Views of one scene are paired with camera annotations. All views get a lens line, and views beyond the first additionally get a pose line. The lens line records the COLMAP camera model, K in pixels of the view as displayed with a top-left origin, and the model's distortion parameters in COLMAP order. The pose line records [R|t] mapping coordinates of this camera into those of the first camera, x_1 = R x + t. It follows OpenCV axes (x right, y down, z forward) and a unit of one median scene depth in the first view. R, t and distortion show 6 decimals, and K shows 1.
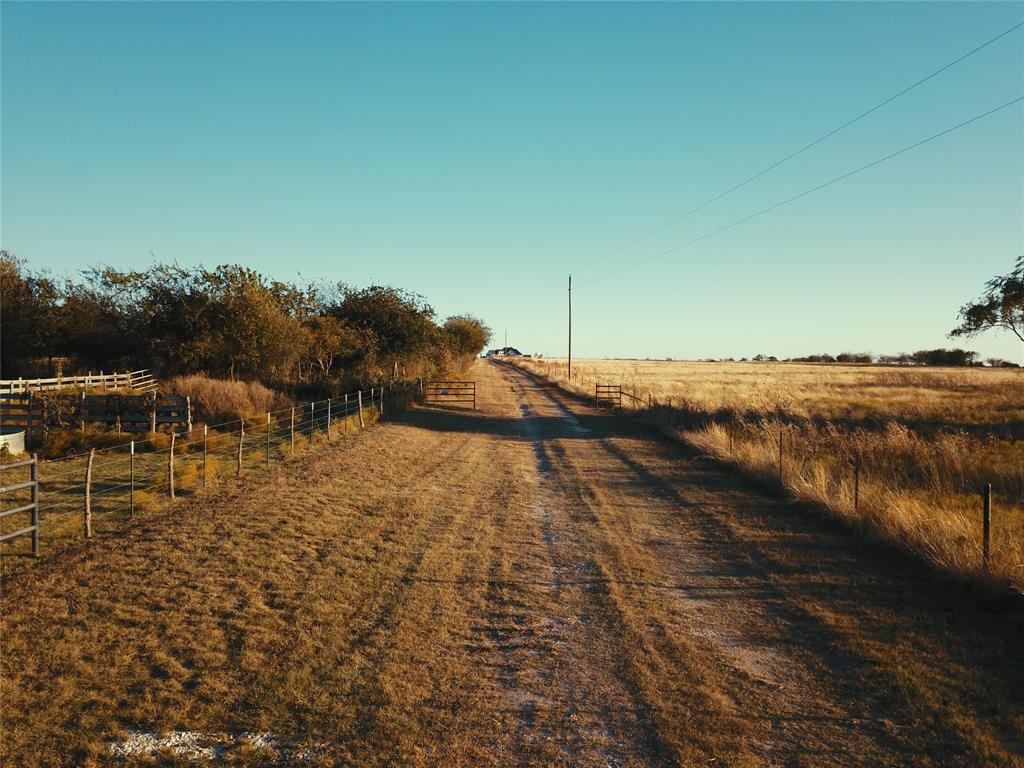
lens RADIAL K [[775.5, 0, 510.5], [0, 775.5, 383.7], [0, 0, 1]] dist [0.013383, -0.007776]
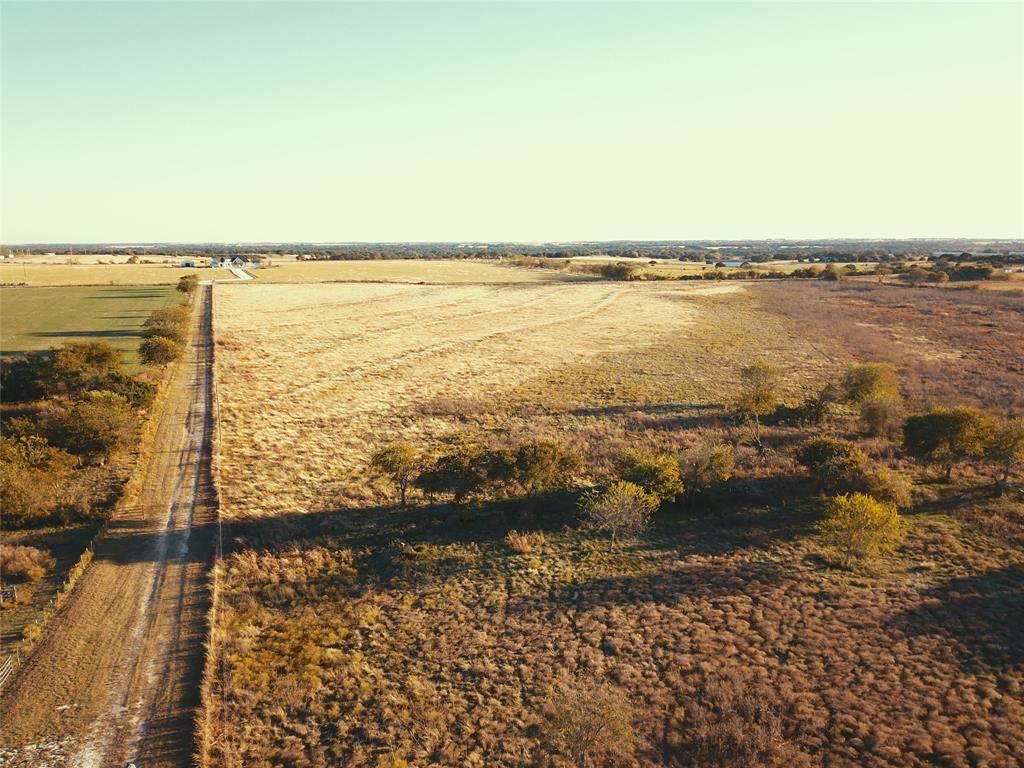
lens RADIAL K [[775.5, 0, 511.6], [0, 775.5, 382.0], [0, 0, 1]] dist [0.013383, -0.007776]
pose [[0.950419, -0.060136, 0.305103, 1.289576], [0.010040, 0.986546, 0.163175, -3.083490], [-0.310810, -0.152021, 0.938236, -5.610070]]
